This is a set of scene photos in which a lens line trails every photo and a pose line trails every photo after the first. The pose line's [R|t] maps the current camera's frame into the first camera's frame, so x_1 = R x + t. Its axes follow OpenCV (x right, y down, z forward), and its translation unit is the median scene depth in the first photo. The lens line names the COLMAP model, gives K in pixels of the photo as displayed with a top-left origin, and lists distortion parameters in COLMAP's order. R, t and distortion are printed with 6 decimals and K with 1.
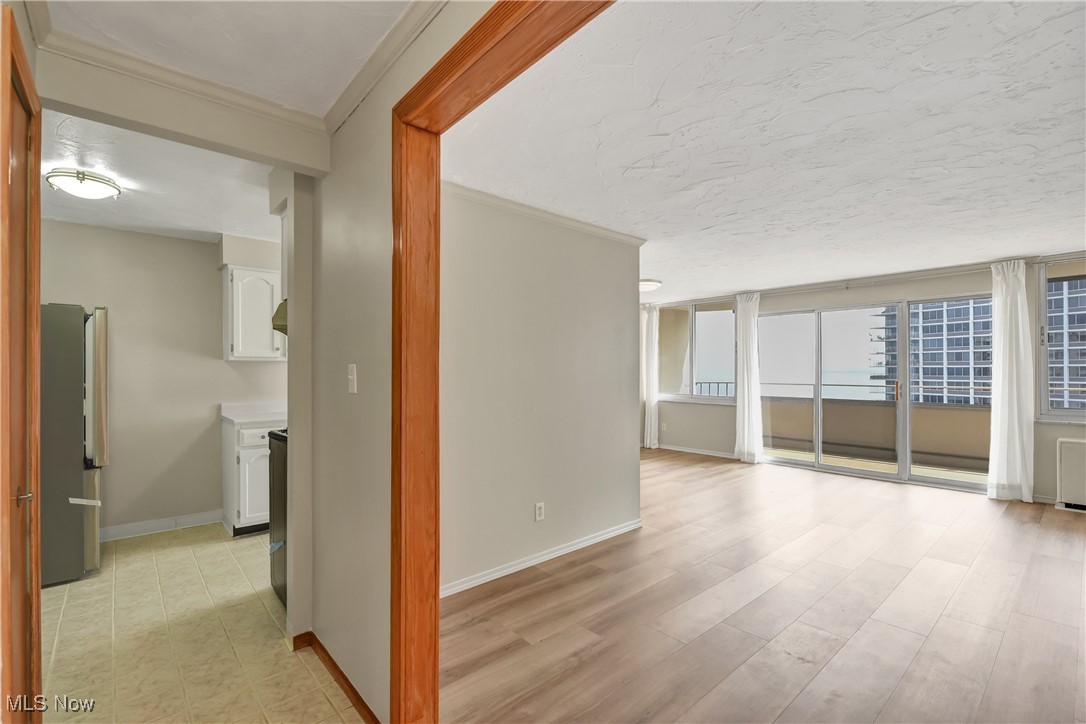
lens RADIAL K [[479.7, 0, 516.2], [0, 479.7, 368.2], [0, 0, 1]] dist [-0.001094, -0.003526]
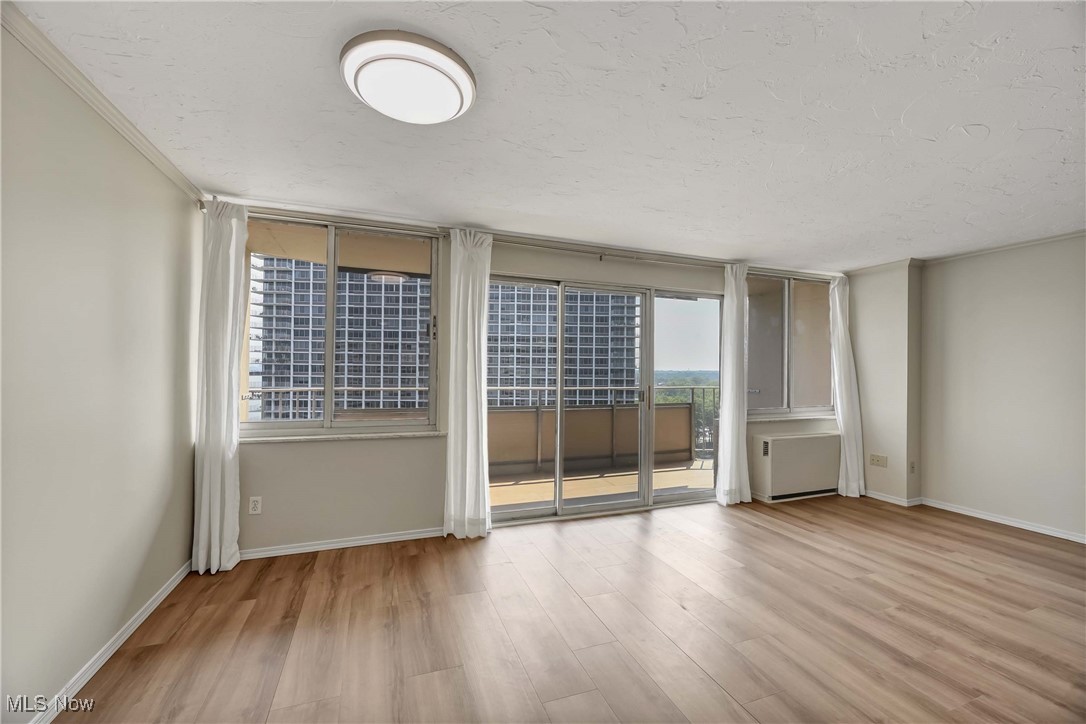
lens RADIAL K [[451.8, 0, 547.7], [0, 451.8, 366.5], [0, 0, 1]] dist [0.004538, -0.001412]
pose [[0.315473, 0.011581, 0.948864, 0.016425], [-0.015268, 0.999858, -0.007127, 0.002653], [-0.948812, -0.012239, 0.315605, 0.641847]]
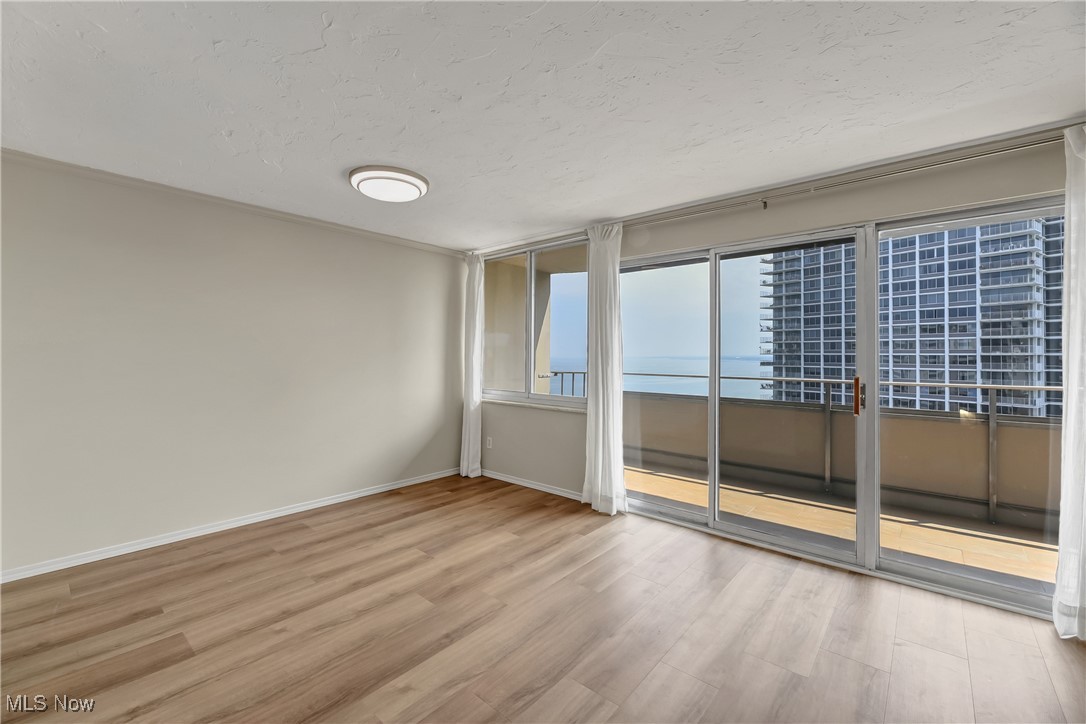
lens RADIAL K [[451.8, 0, 510.8], [0, 451.8, 350.7], [0, 0, 1]] dist [0.004538, -0.001412]
pose [[0.990895, 0.008255, 0.134383, 0.253006], [-0.007431, 0.999950, -0.006626, 0.003516], [-0.134431, 0.005567, 0.990907, 0.397036]]
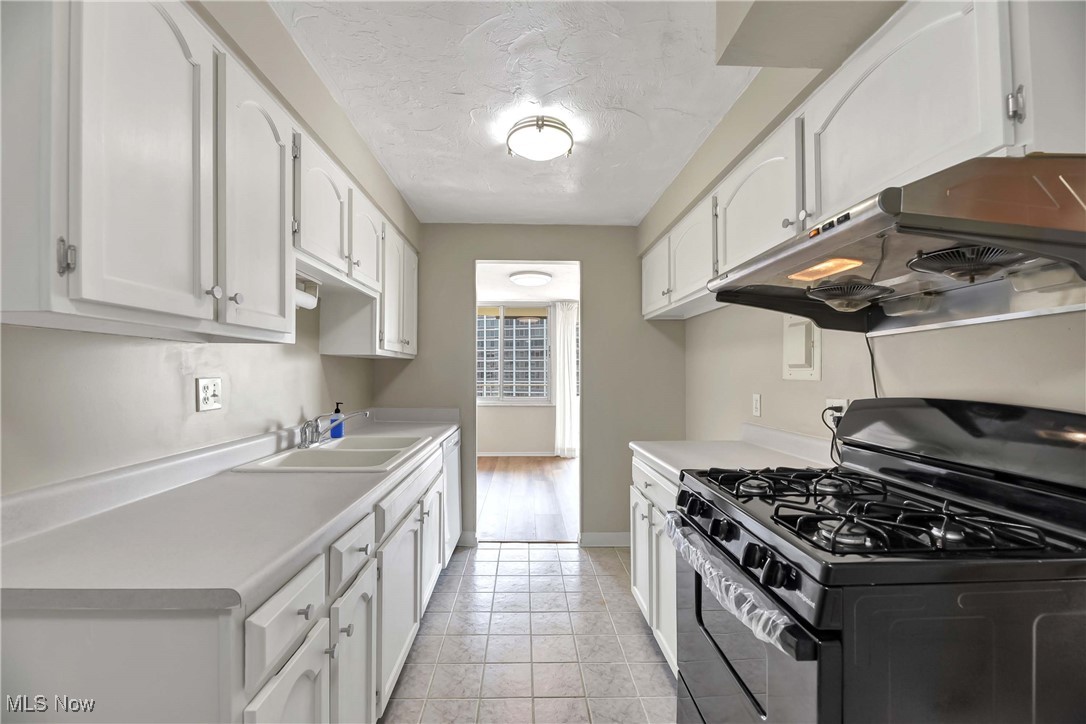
lens RADIAL K [[451.8, 0, 532.3], [0, 451.8, 370.0], [0, 0, 1]] dist [0.004538, -0.001412]
pose [[0.618357, 0.007224, 0.785864, -0.318806], [-0.003547, 0.999973, -0.006401, 0.004279], [-0.785889, 0.001171, 0.618366, 0.362200]]
